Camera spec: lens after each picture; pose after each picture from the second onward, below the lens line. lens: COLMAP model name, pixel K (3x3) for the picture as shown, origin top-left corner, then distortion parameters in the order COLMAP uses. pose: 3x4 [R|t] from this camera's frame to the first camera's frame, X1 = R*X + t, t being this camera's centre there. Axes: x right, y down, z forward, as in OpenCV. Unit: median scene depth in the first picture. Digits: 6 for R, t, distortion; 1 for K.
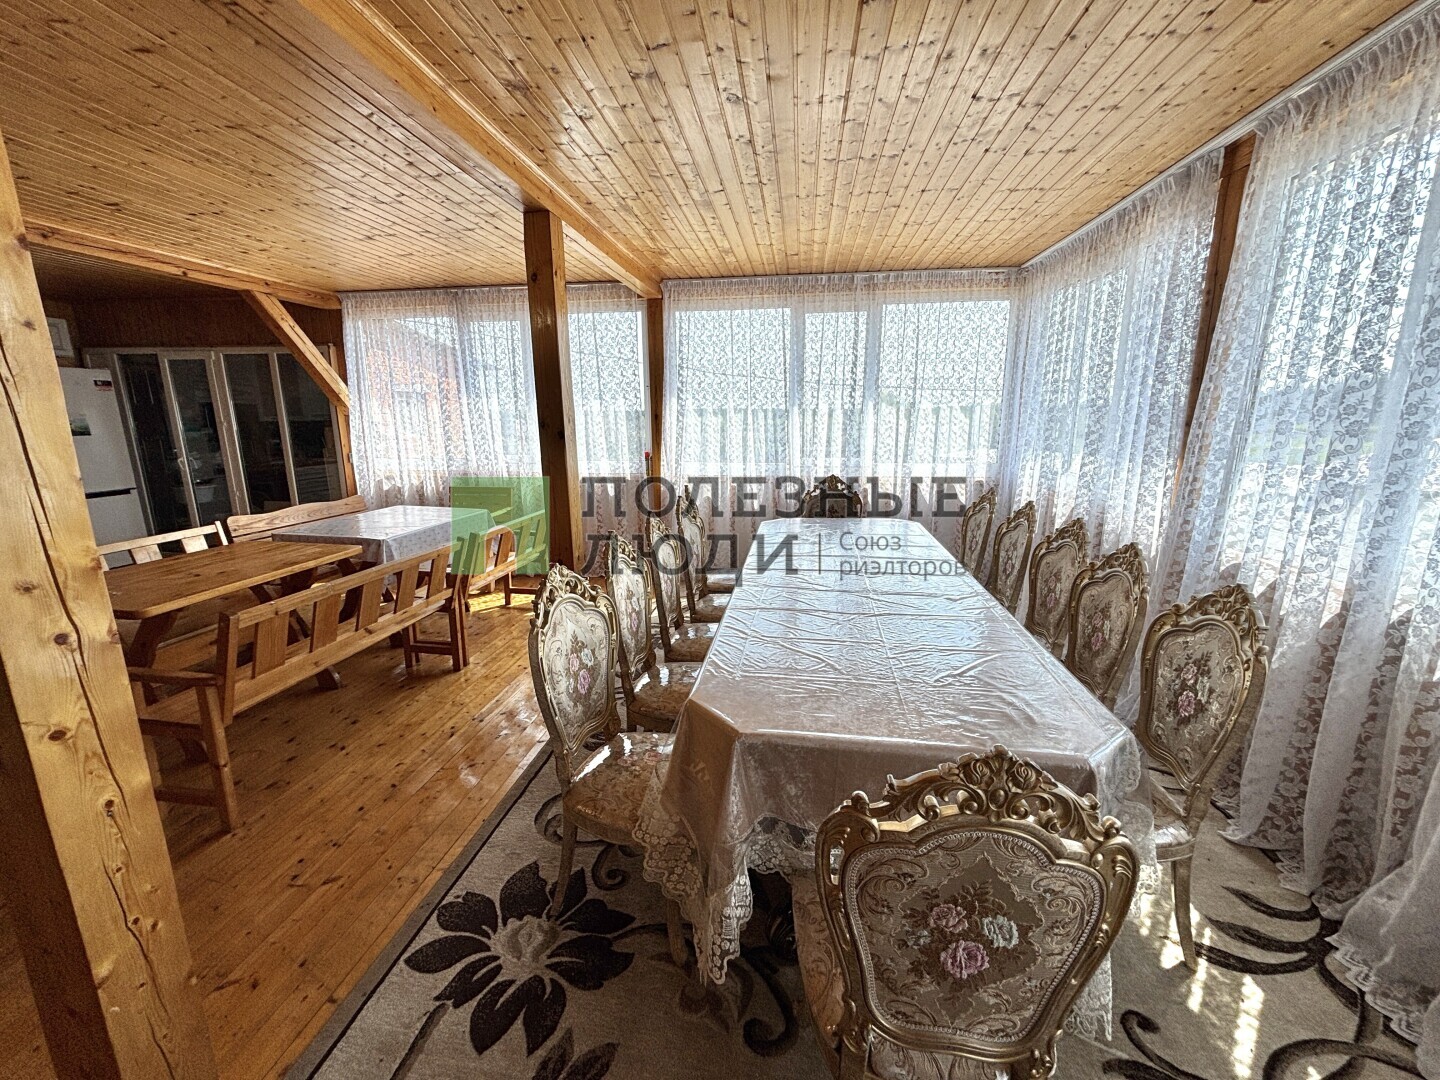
lens RADIAL K [[579.6, 0, 720.0], [0, 579.6, 540.0], [0, 0, 1]] dist [0.002349, -0.000263]
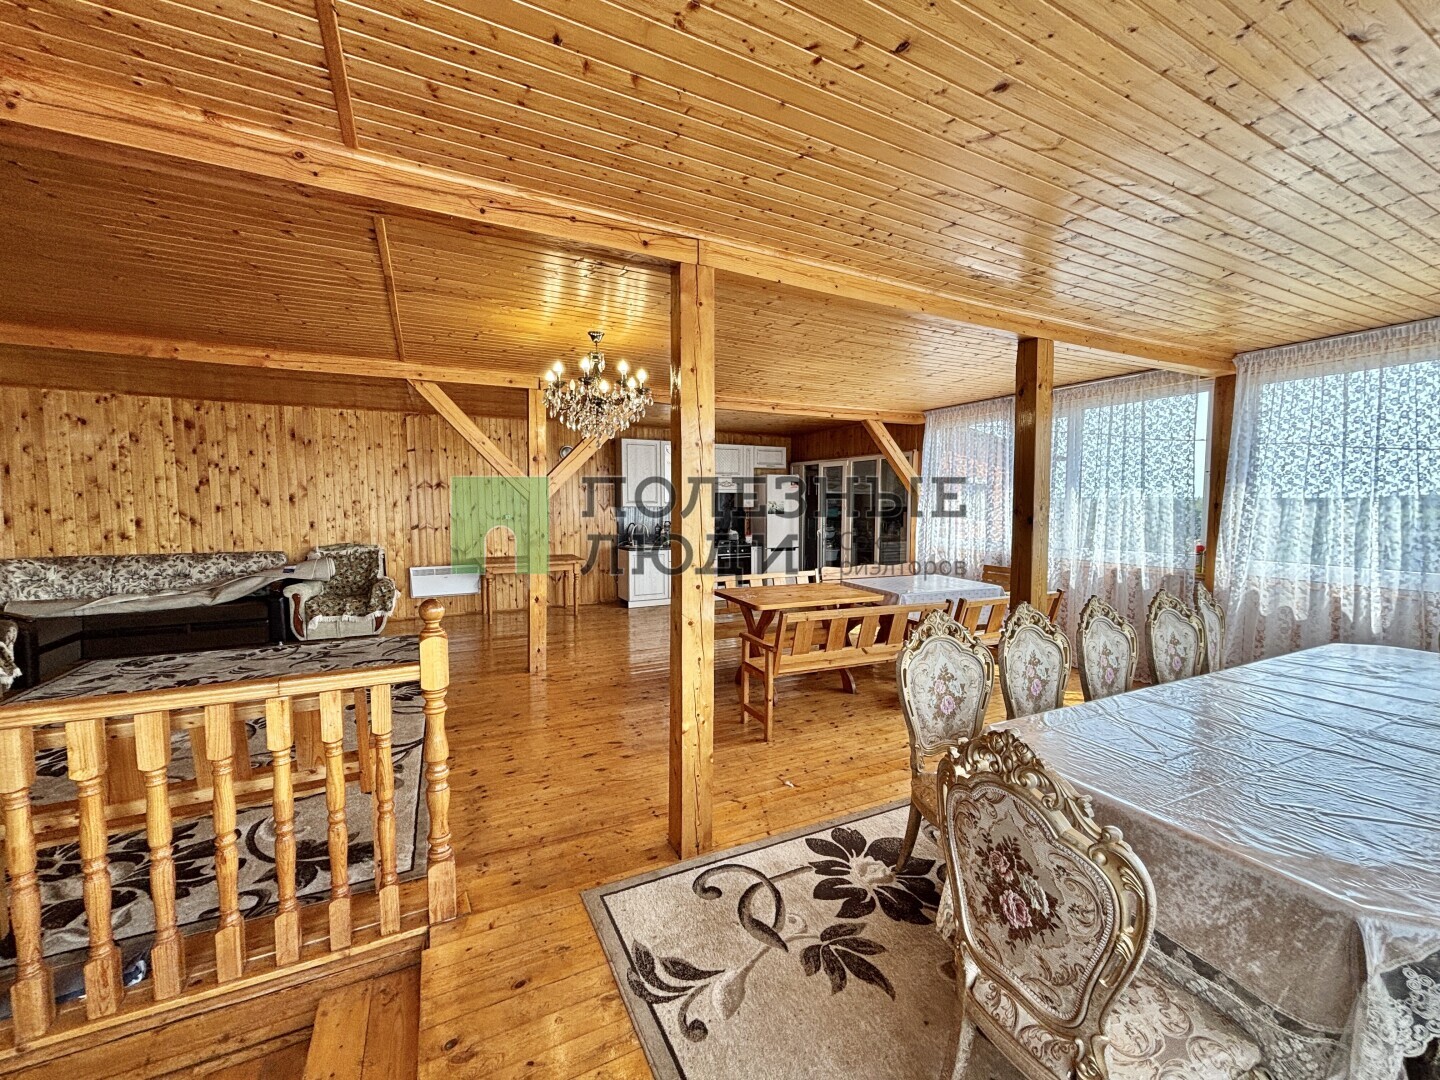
lens RADIAL K [[579.6, 0, 720.0], [0, 579.6, 540.0], [0, 0, 1]] dist [0.002349, -0.000263]
pose [[0.566912, 0.058612, -0.821690, 0.277674], [-0.178741, 0.982455, -0.053240, 0.022352], [0.804153, 0.177052, 0.567442, -0.112948]]
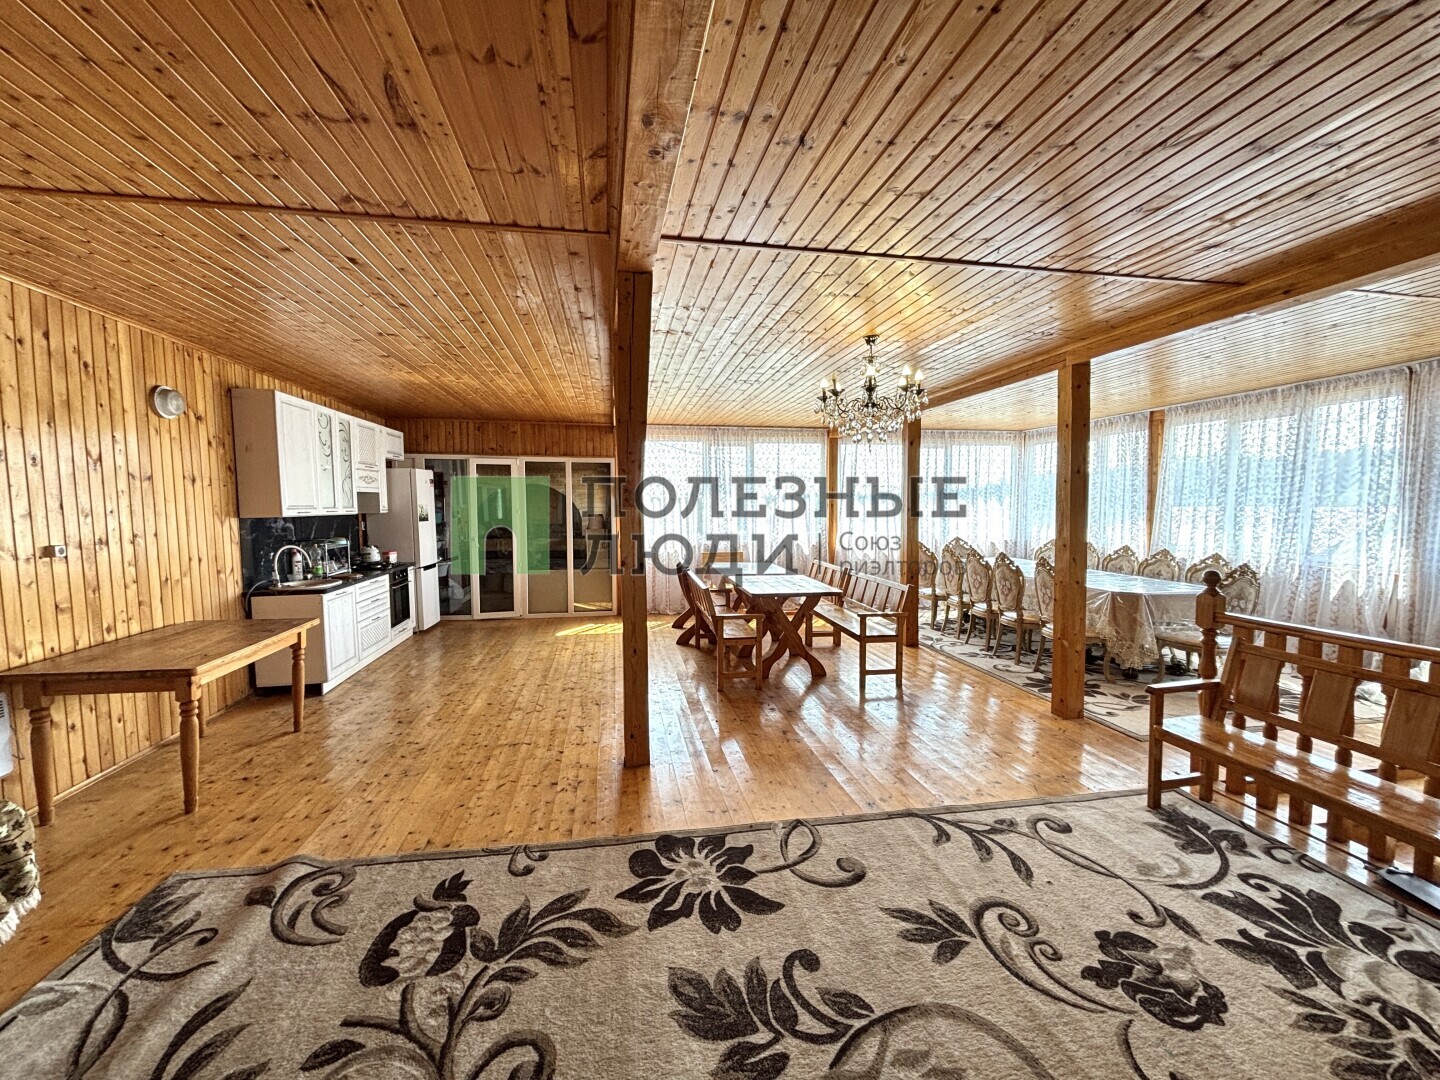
lens RADIAL K [[585.2, 0, 720.0], [0, 585.2, 540.0], [0, 0, 1]] dist [-0.000234, 0.000092]
pose [[0.947513, -0.022780, 0.318905, -1.394998], [0.070940, 0.987574, -0.140231, 0.133991], [-0.311748, 0.155494, 0.937355, -0.624477]]
